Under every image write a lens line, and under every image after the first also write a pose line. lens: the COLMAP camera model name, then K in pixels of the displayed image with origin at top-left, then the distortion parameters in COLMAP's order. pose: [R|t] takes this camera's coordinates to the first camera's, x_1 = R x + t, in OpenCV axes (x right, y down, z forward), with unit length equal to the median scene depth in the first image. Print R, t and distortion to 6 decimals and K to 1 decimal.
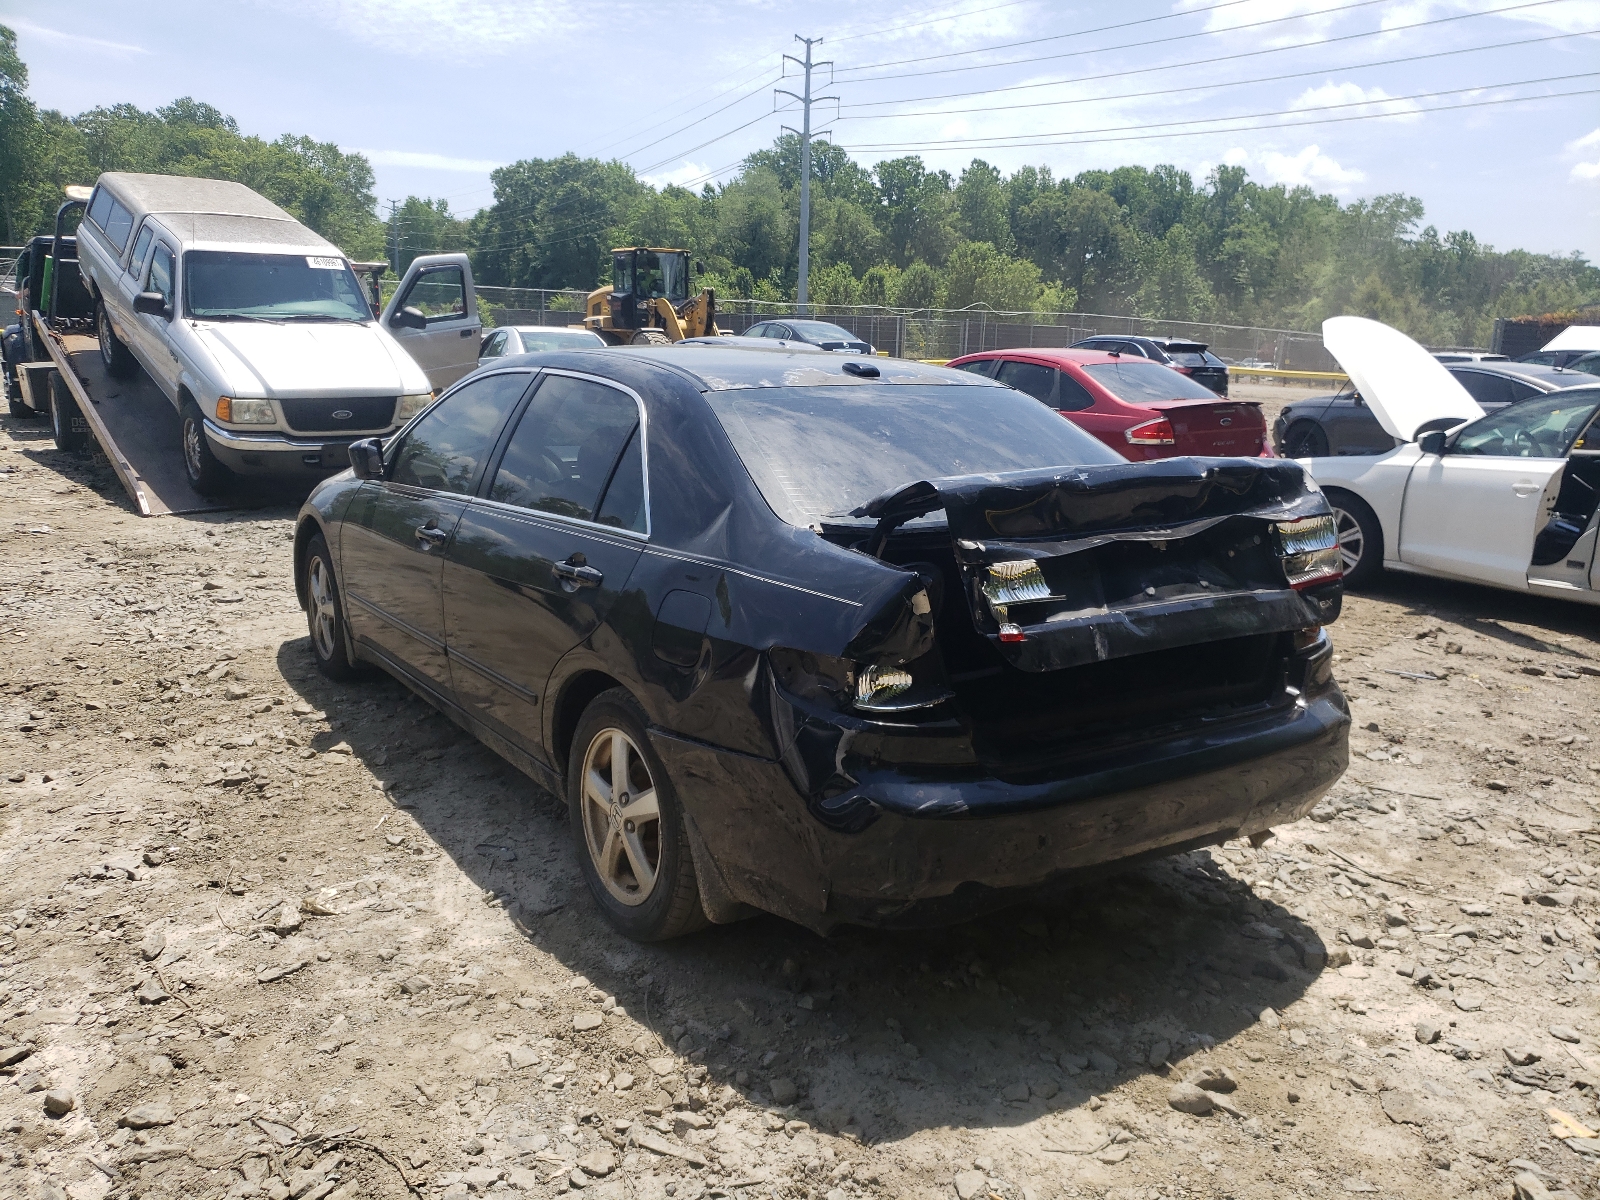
lens RADIAL K [[1195.3, 0, 800.7], [0, 1195.3, 599.8], [0, 0, 1]] dist [0.006553, -0.002927]
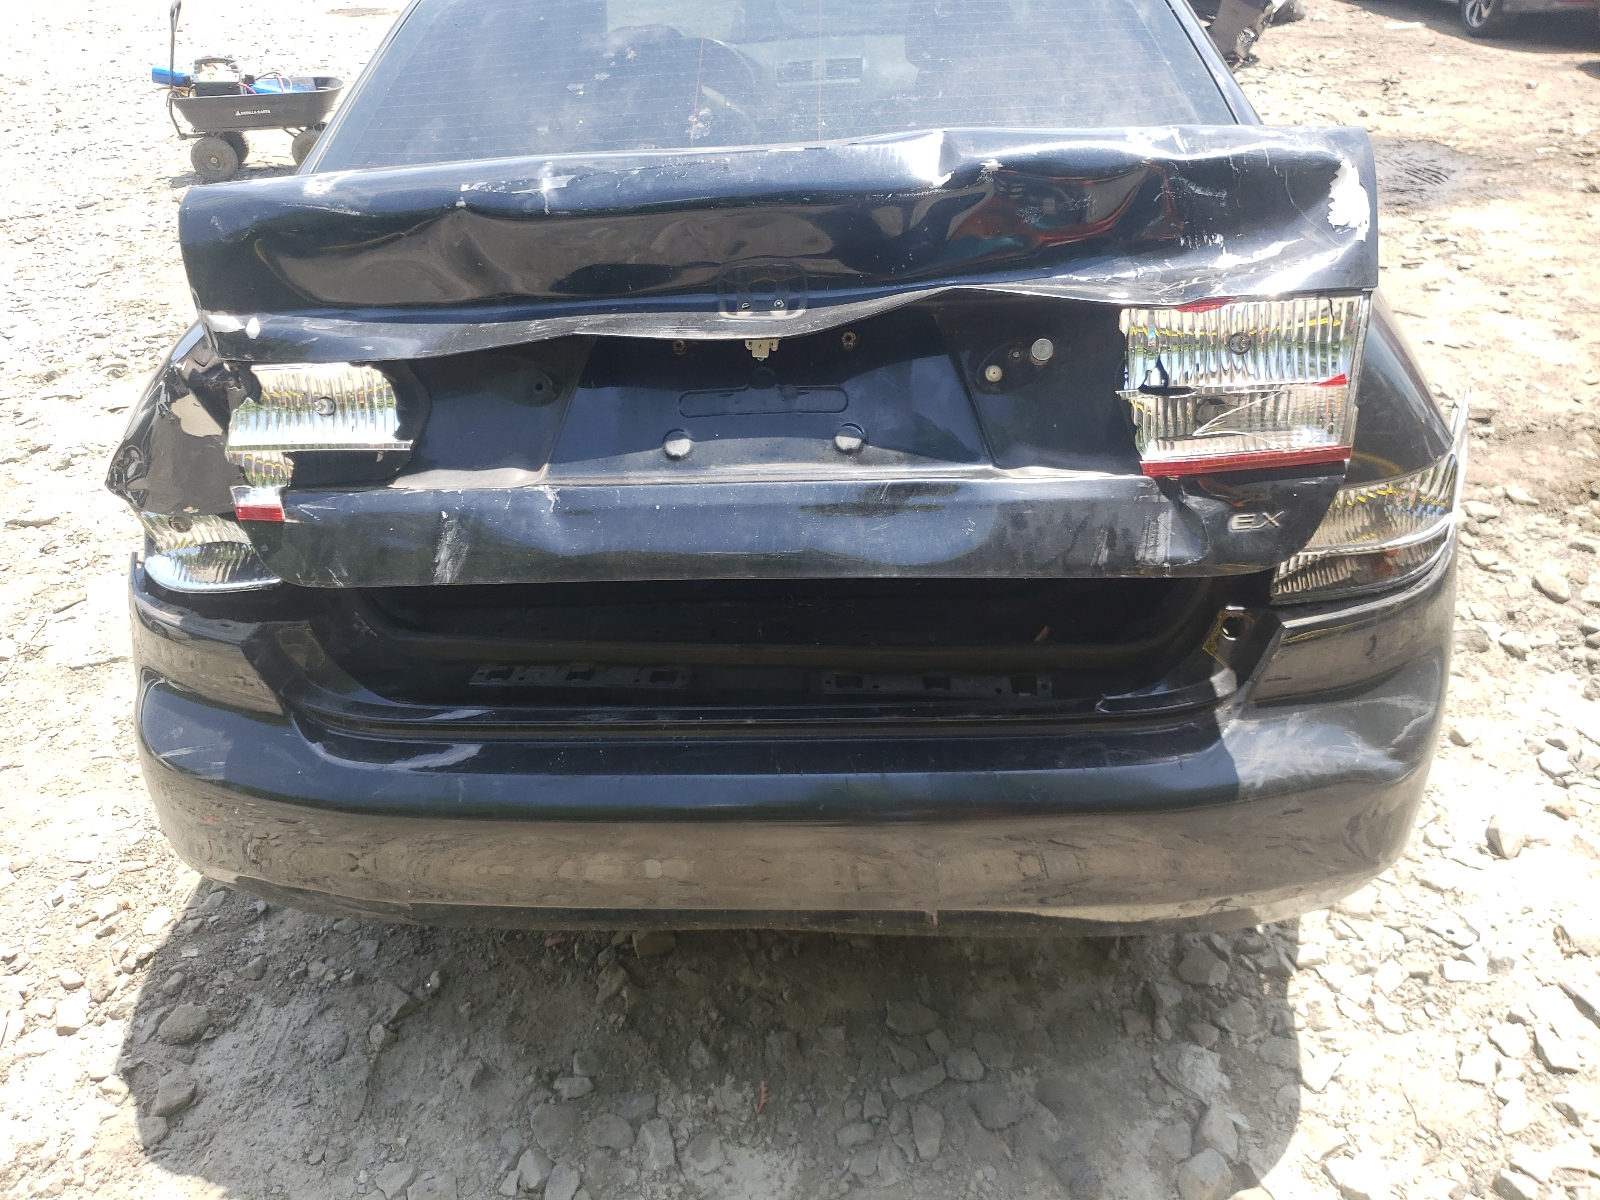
lens RADIAL K [[1195.3, 0, 803.1], [0, 1195.3, 599.5], [0, 0, 1]] dist [0.006553, -0.002927]
pose [[0.801584, 0.231194, -0.551373, 0.575702], [-0.051780, 0.945590, 0.321214, -0.099156], [0.595635, -0.228930, 0.769941, 0.622989]]
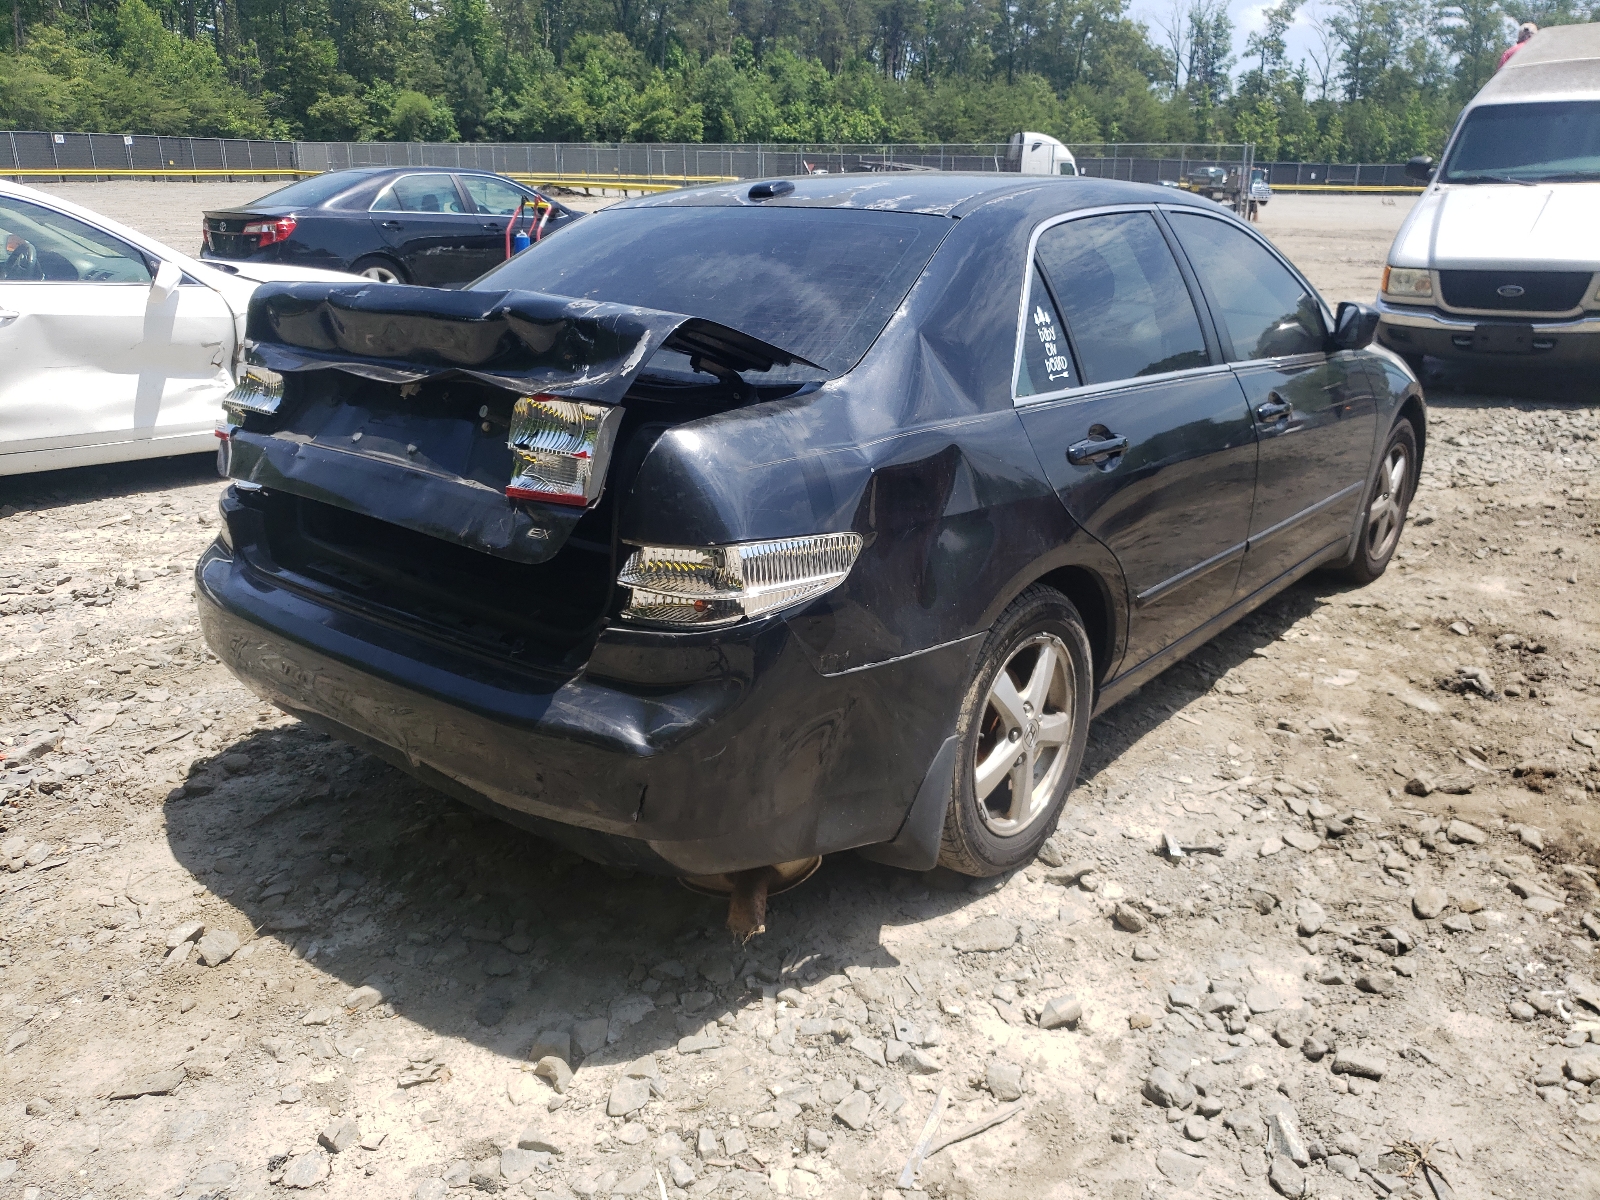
lens RADIAL K [[1195.3, 0, 798.4], [0, 1195.3, 601.1], [0, 0, 1]] dist [0.006553, -0.002927]
pose [[0.322562, 0.281343, -0.903770, 1.130359], [-0.198331, 0.953700, 0.226101, -0.141815], [0.925537, 0.106314, 0.363427, 0.946809]]
